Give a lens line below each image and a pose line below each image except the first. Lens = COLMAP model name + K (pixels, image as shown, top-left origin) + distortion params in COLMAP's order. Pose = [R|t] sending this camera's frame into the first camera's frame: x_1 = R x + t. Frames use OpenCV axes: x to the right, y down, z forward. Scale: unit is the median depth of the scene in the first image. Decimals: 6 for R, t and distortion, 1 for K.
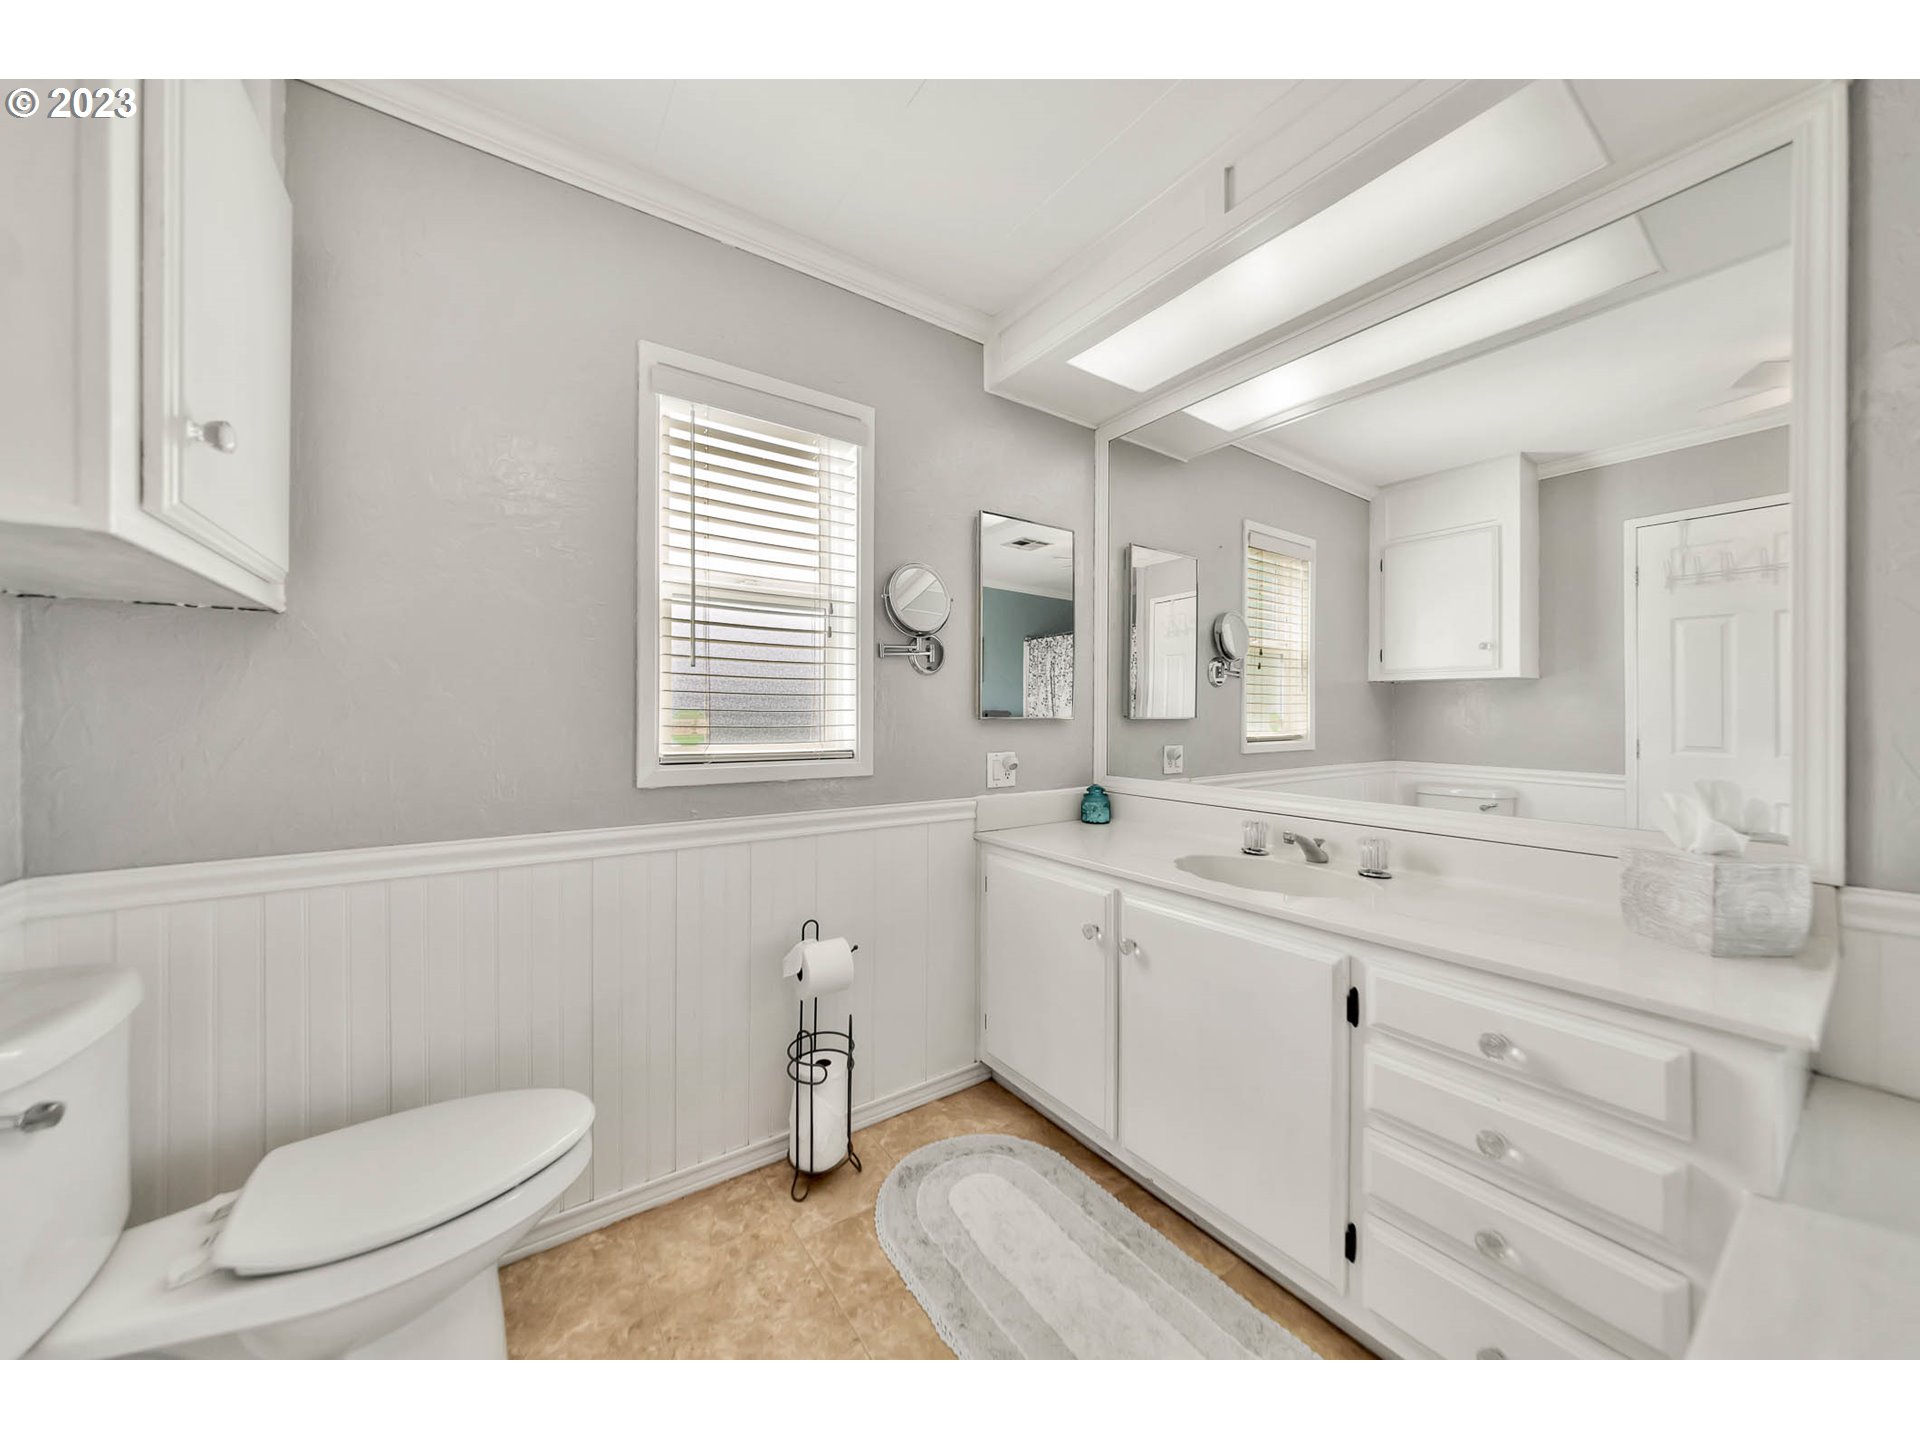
lens RADIAL K [[694.7, 0, 960.0], [0, 694.7, 720.0], [0, 0, 1]] dist [0.001117, -0.000069]
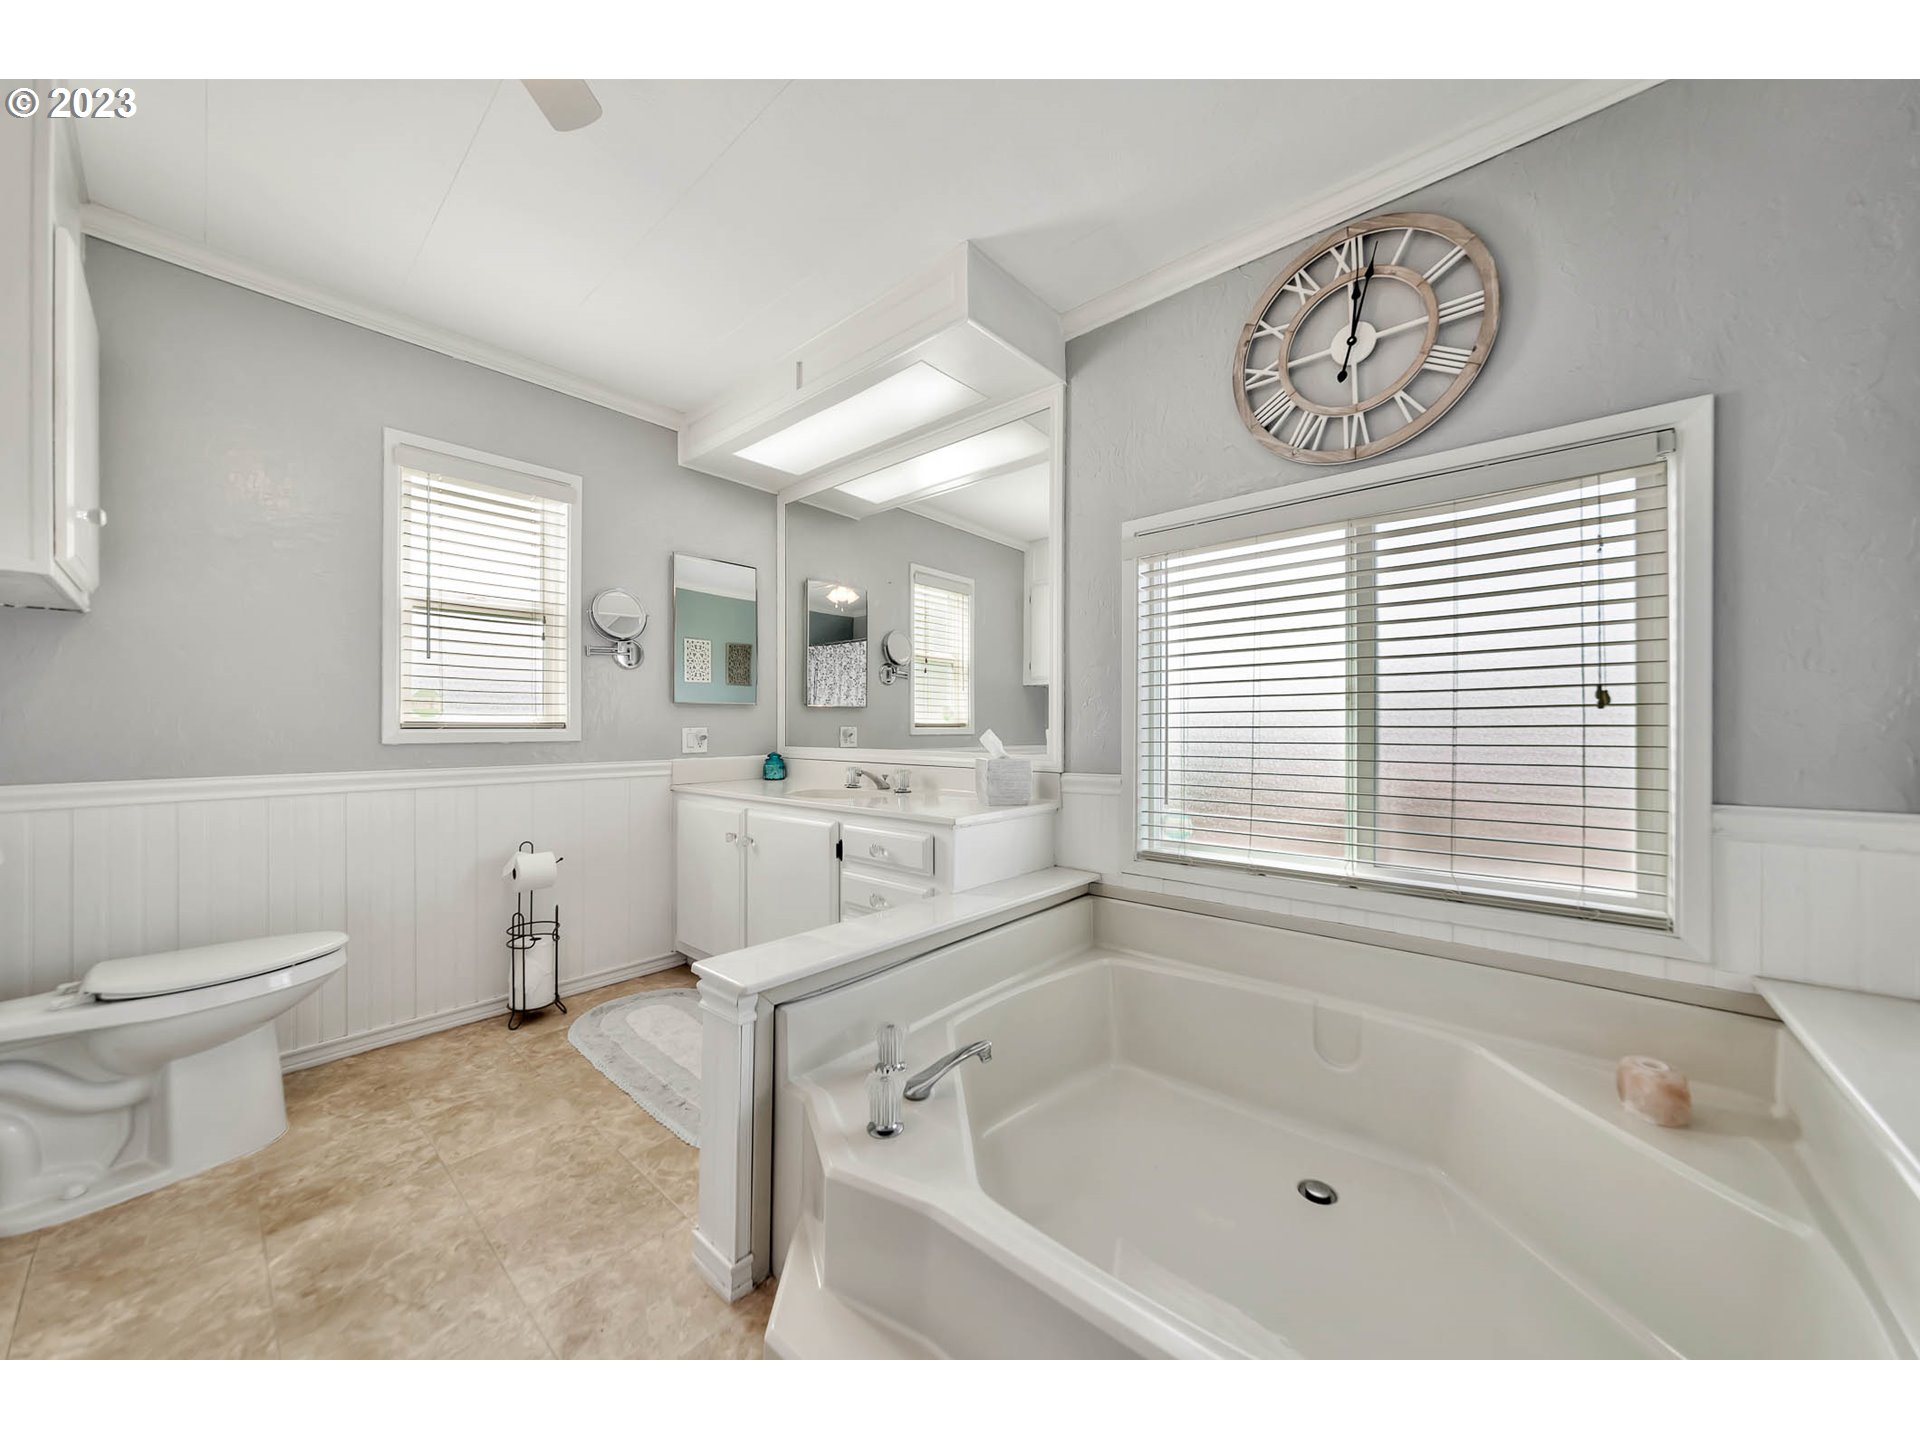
lens RADIAL K [[696.6, 0, 964.6], [0, 696.6, 728.2], [0, 0, 1]] dist [-0.006891, -0.000242]
pose [[0.970532, -0.004425, 0.240933, 0.287465], [0.005914, 0.999968, -0.005456, 0.068481], [-0.240901, 0.006720, 0.970527, -0.543018]]
